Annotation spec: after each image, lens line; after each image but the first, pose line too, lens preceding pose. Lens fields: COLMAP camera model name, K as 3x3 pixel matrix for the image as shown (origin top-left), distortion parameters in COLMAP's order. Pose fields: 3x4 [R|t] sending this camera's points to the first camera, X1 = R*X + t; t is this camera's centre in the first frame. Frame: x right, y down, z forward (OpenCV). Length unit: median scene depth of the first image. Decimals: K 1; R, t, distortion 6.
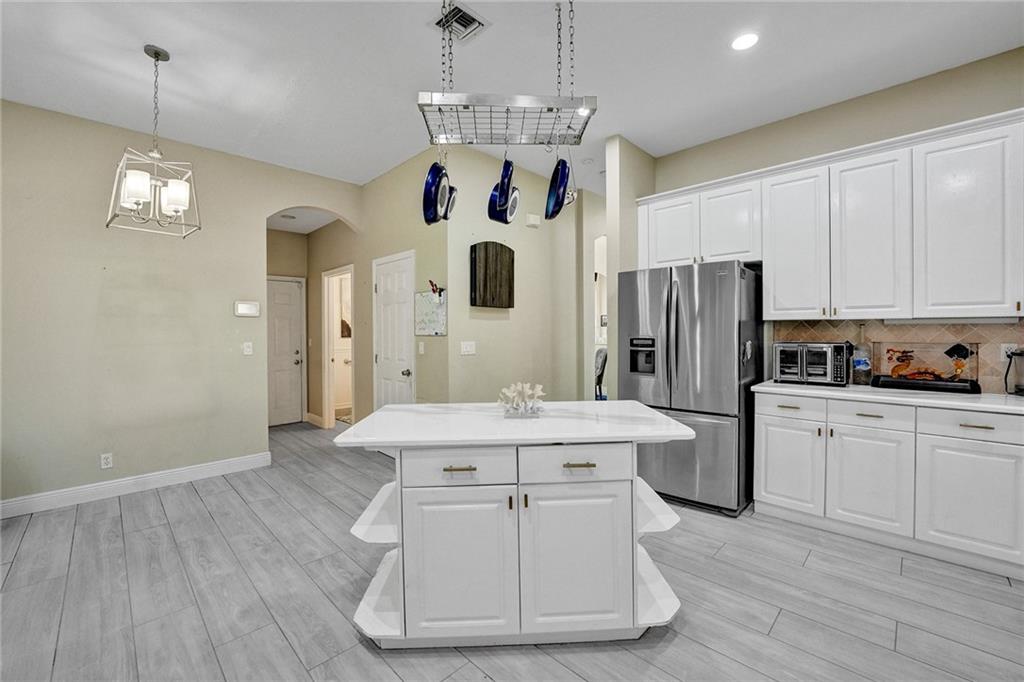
lens RADIAL K [[418.8, 0, 516.4], [0, 418.8, 330.8], [0, 0, 1]] dist [-0.025244, 0.001707]
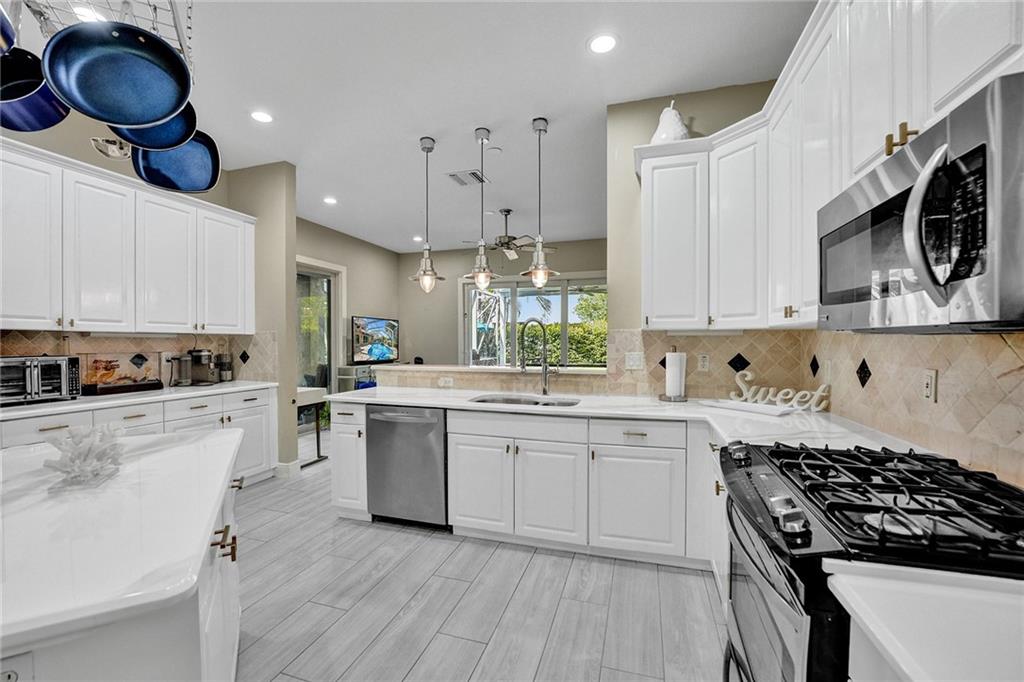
lens RADIAL K [[418.8, 0, 509.4], [0, 418.8, 347.4], [0, 0, 1]] dist [-0.025244, 0.001707]
pose [[-0.454760, -0.006261, 0.890592, -0.547006], [0.003090, 0.999958, 0.008608, 0.005953], [-0.890609, 0.006666, -0.454722, 0.507161]]
